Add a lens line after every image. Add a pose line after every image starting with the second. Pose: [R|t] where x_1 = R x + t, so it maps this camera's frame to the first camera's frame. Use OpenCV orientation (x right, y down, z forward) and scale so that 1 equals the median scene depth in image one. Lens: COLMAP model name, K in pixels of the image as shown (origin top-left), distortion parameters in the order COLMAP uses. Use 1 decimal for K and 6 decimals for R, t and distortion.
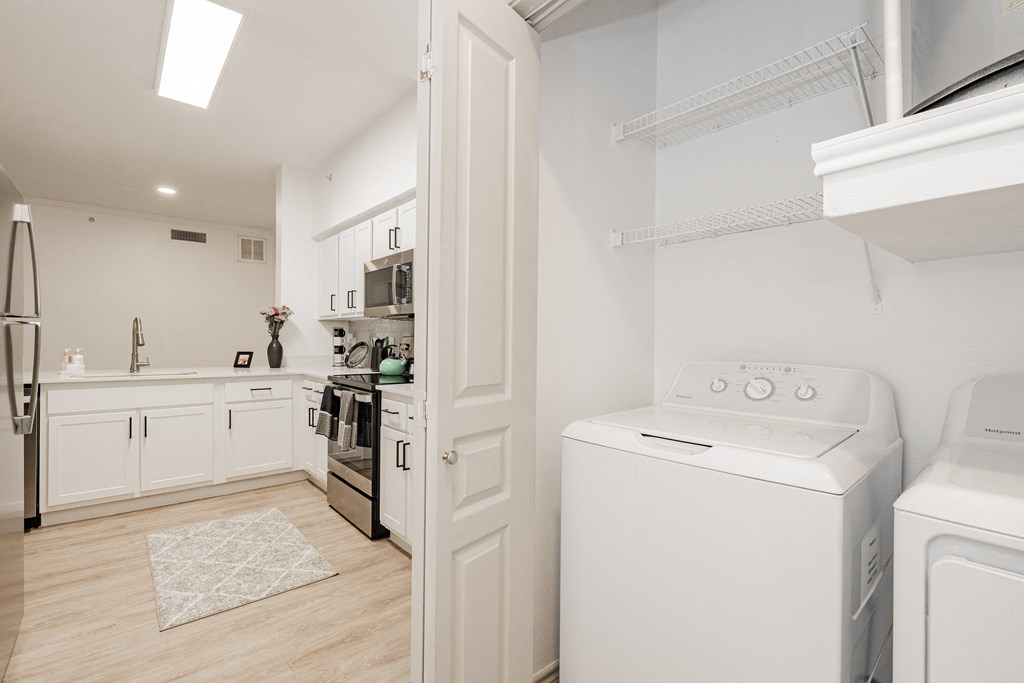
lens RADIAL K [[462.3, 0, 511.0], [0, 462.3, 339.2], [0, 0, 1]] dist [-0.006161, 0.002445]
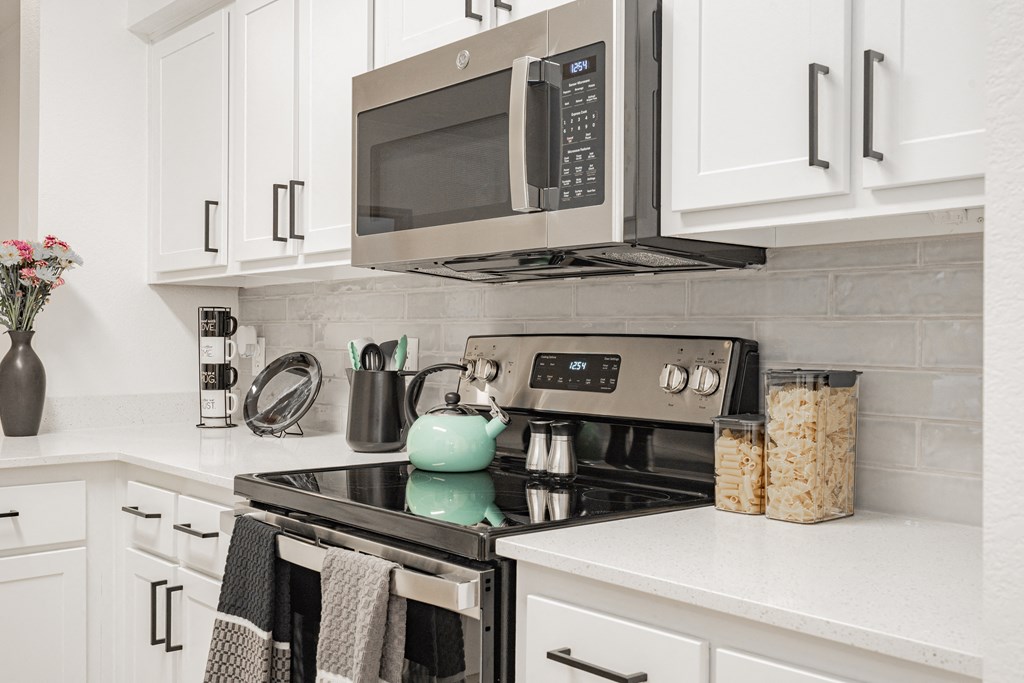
lens RADIAL K [[1008.2, 0, 506.6], [0, 1008.2, 339.9], [0, 0, 1]] dist [0.009321, 0.000000]
pose [[0.999898, 0.001238, 0.014251, -0.209627], [-0.001196, 0.999995, -0.002928, -0.001115], [-0.014254, 0.002911, 0.999894, 0.339383]]
